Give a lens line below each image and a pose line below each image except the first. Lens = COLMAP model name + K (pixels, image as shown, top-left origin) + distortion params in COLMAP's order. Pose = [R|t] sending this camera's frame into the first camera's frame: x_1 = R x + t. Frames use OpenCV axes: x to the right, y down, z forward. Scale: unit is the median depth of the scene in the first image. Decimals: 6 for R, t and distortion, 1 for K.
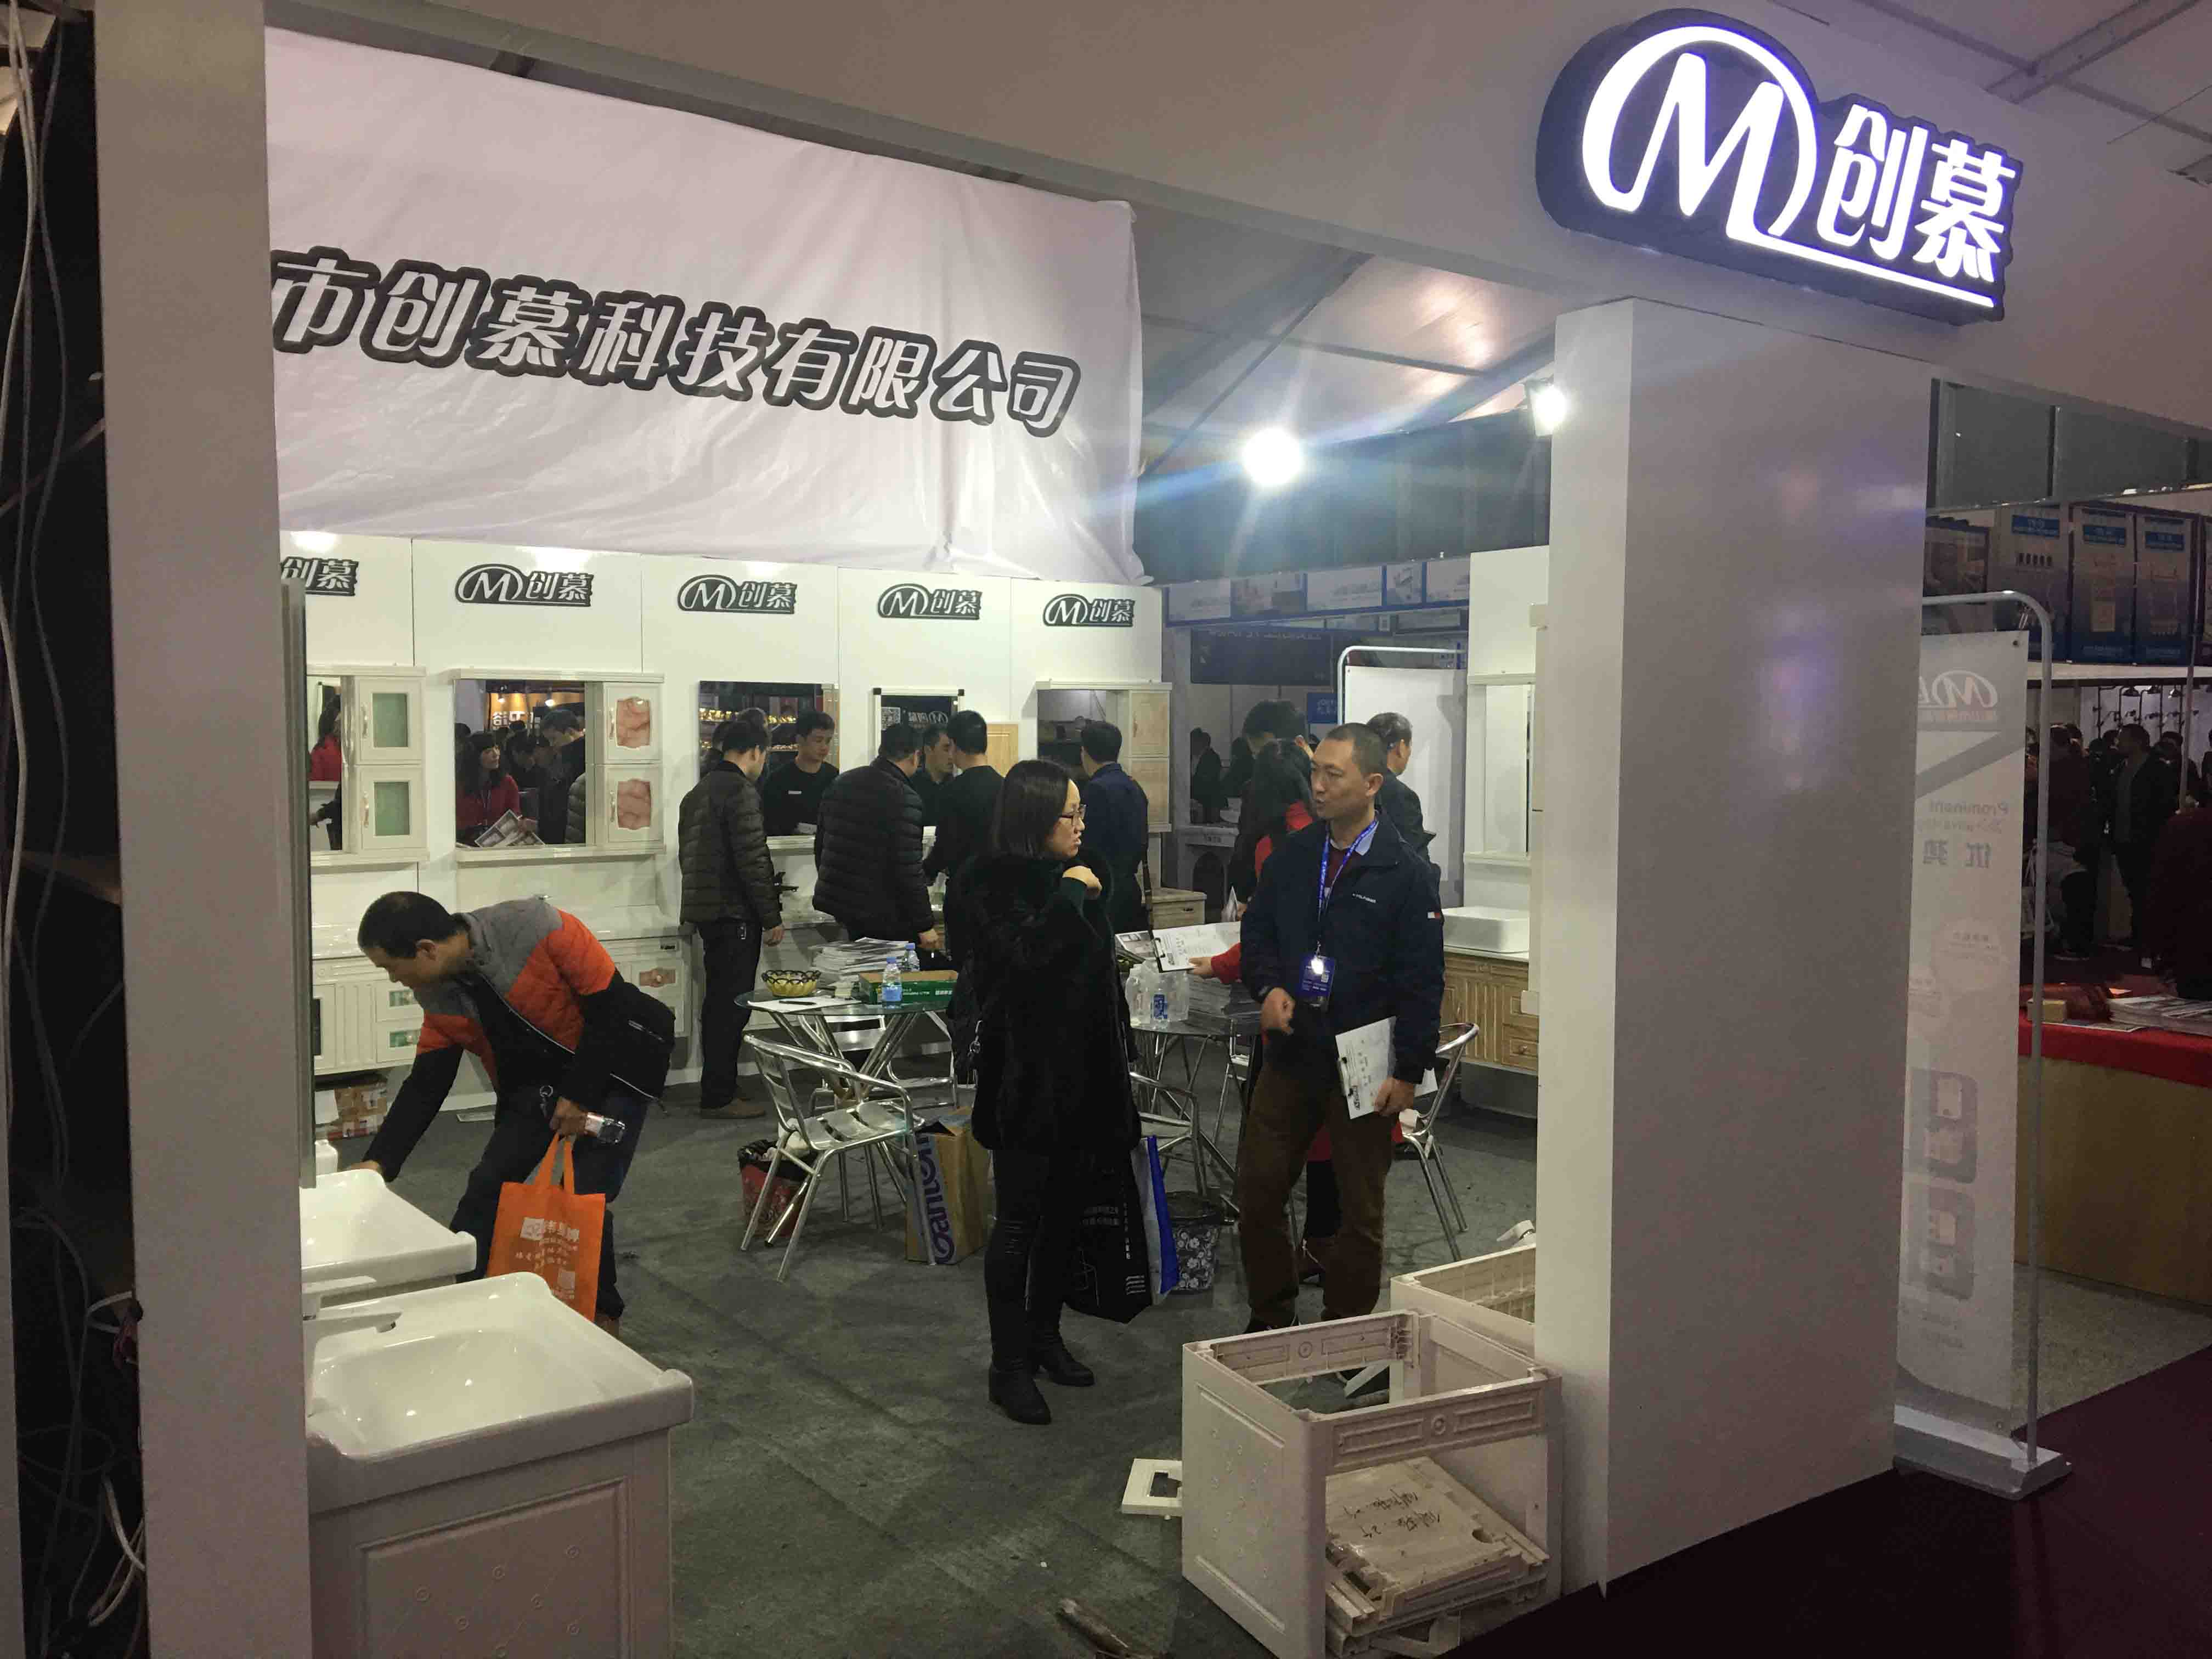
lens RADIAL K [[1830.9, 0, 1073.2], [0, 1830.9, 832.2], [0, 0, 1]] dist [0.059086, -0.004044]
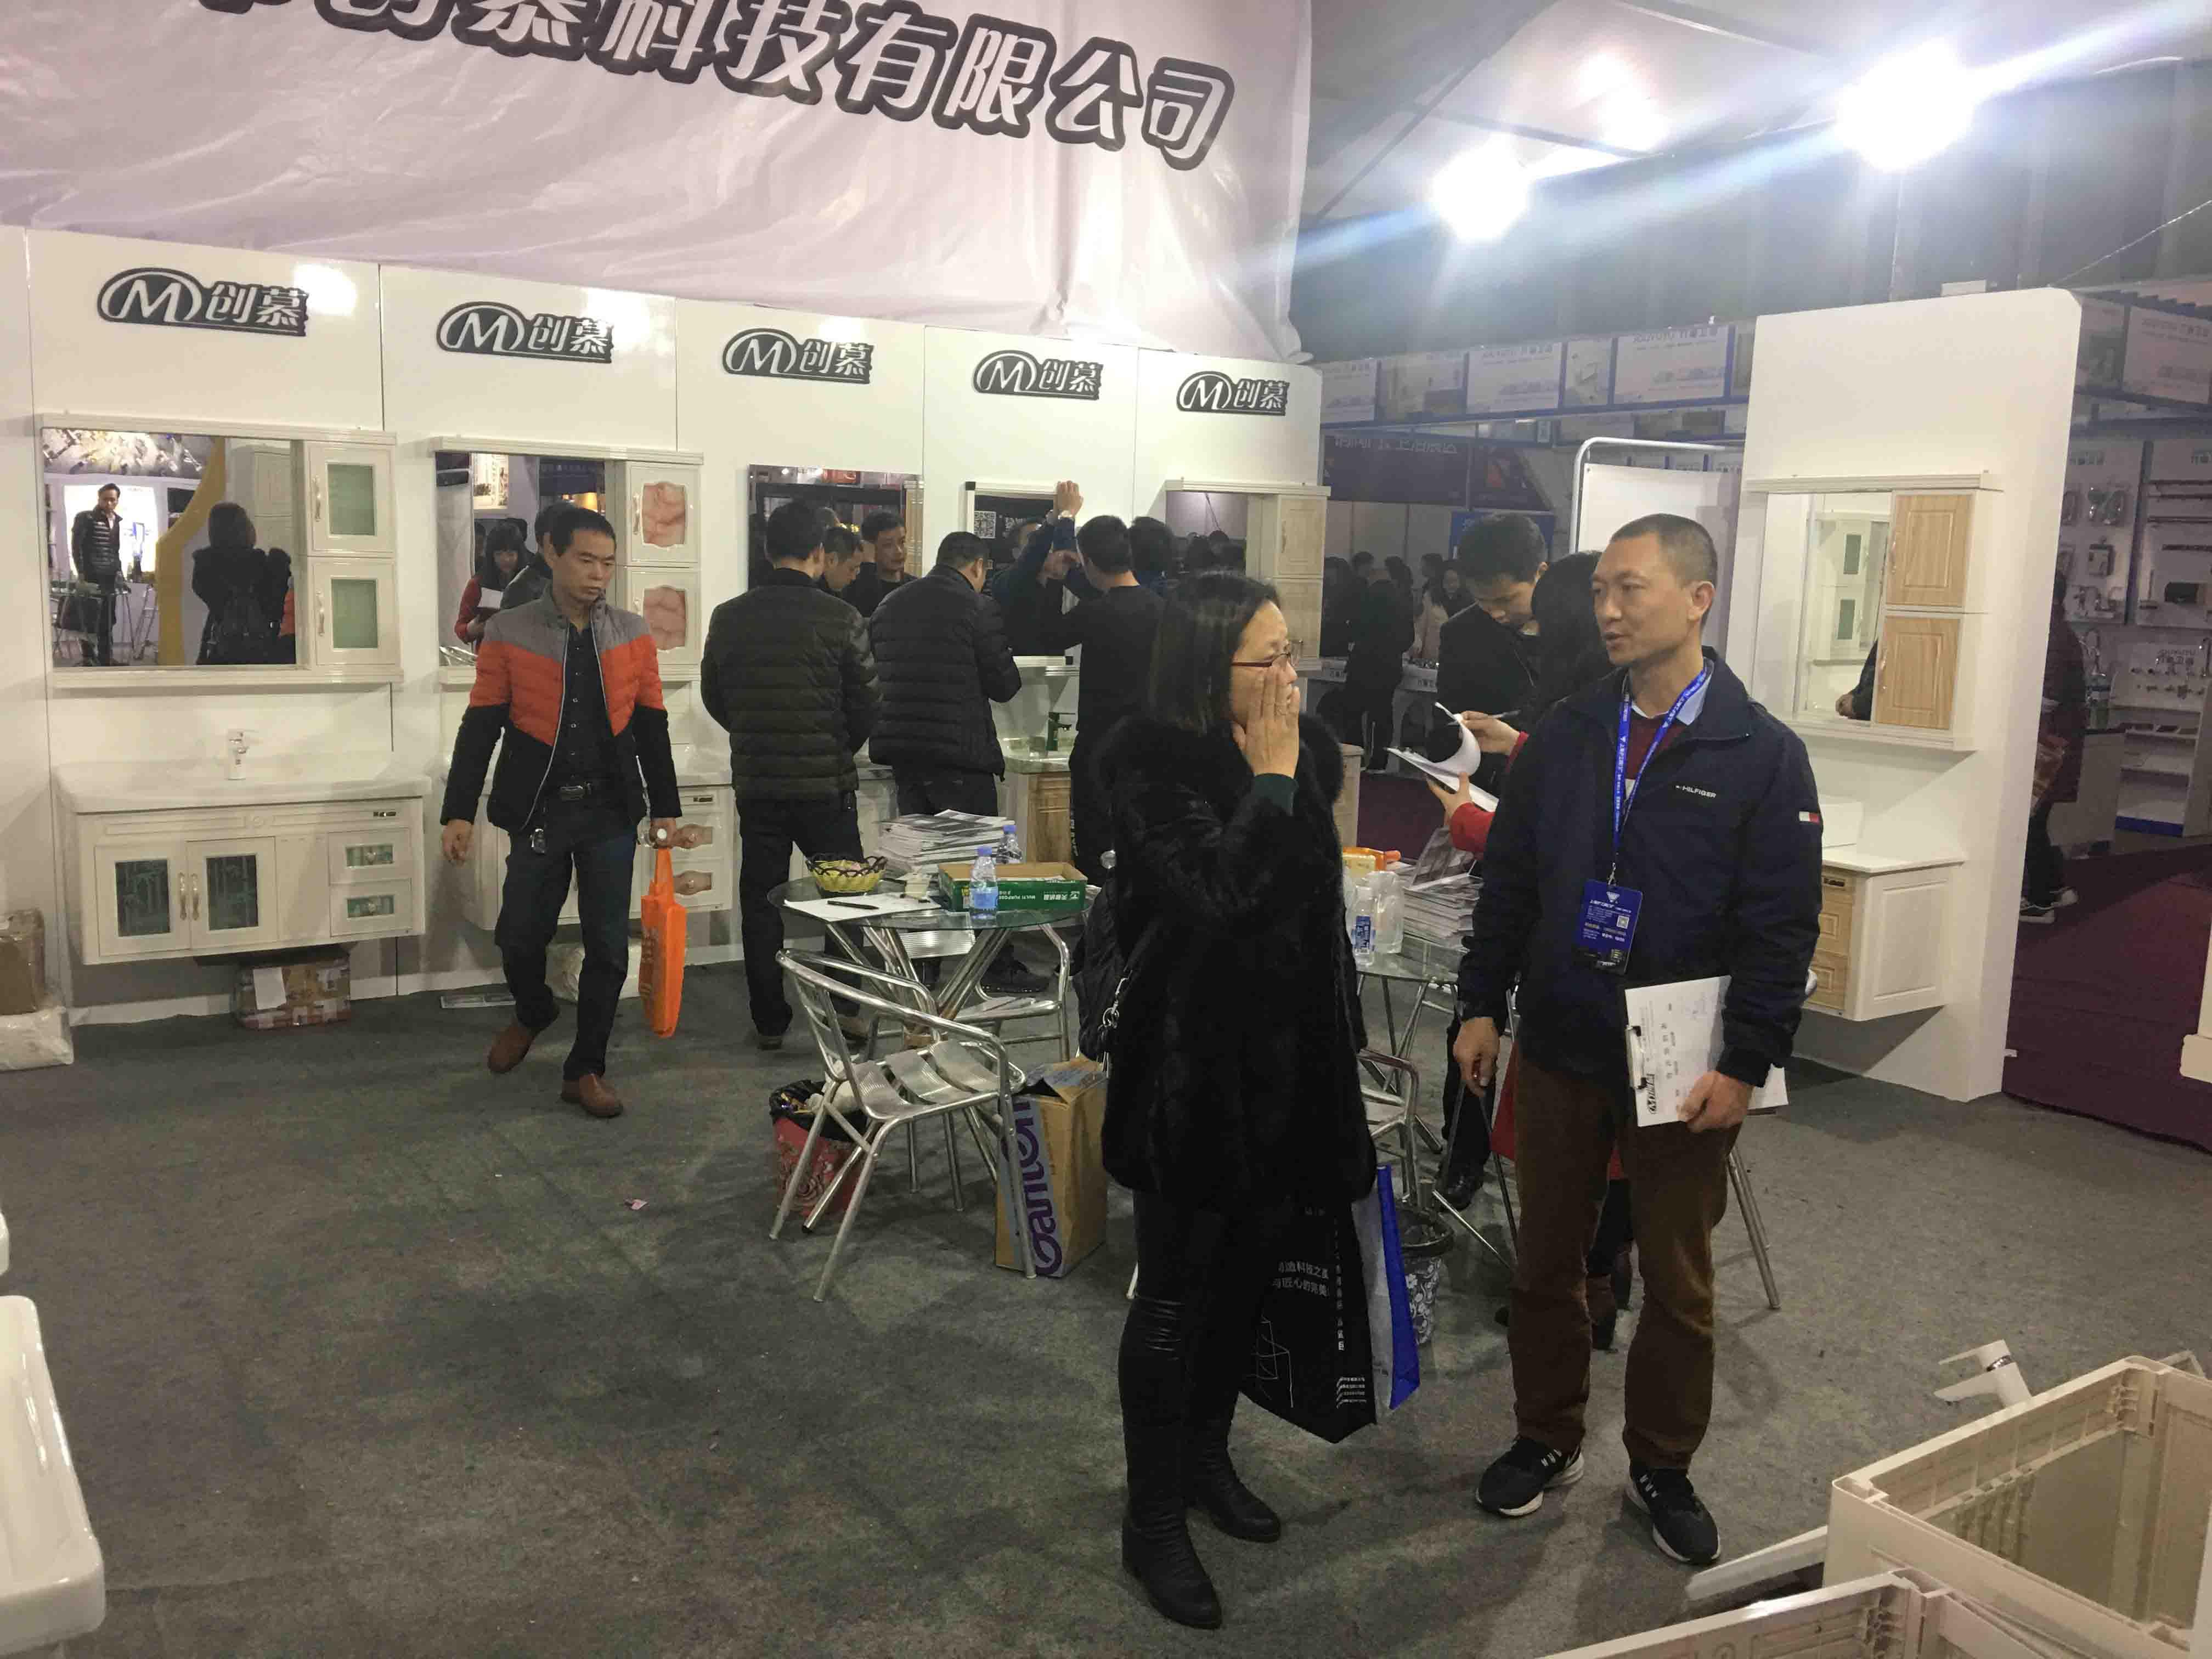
lens RADIAL K [[1830.9, 0, 1073.2], [0, 1830.9, 832.2], [0, 0, 1]] dist [0.059086, -0.004044]
pose [[0.998451, 0.035196, -0.043094, -0.022532], [-0.030884, 0.994811, 0.096938, -0.005312], [0.046282, -0.095457, 0.994357, 0.193257]]
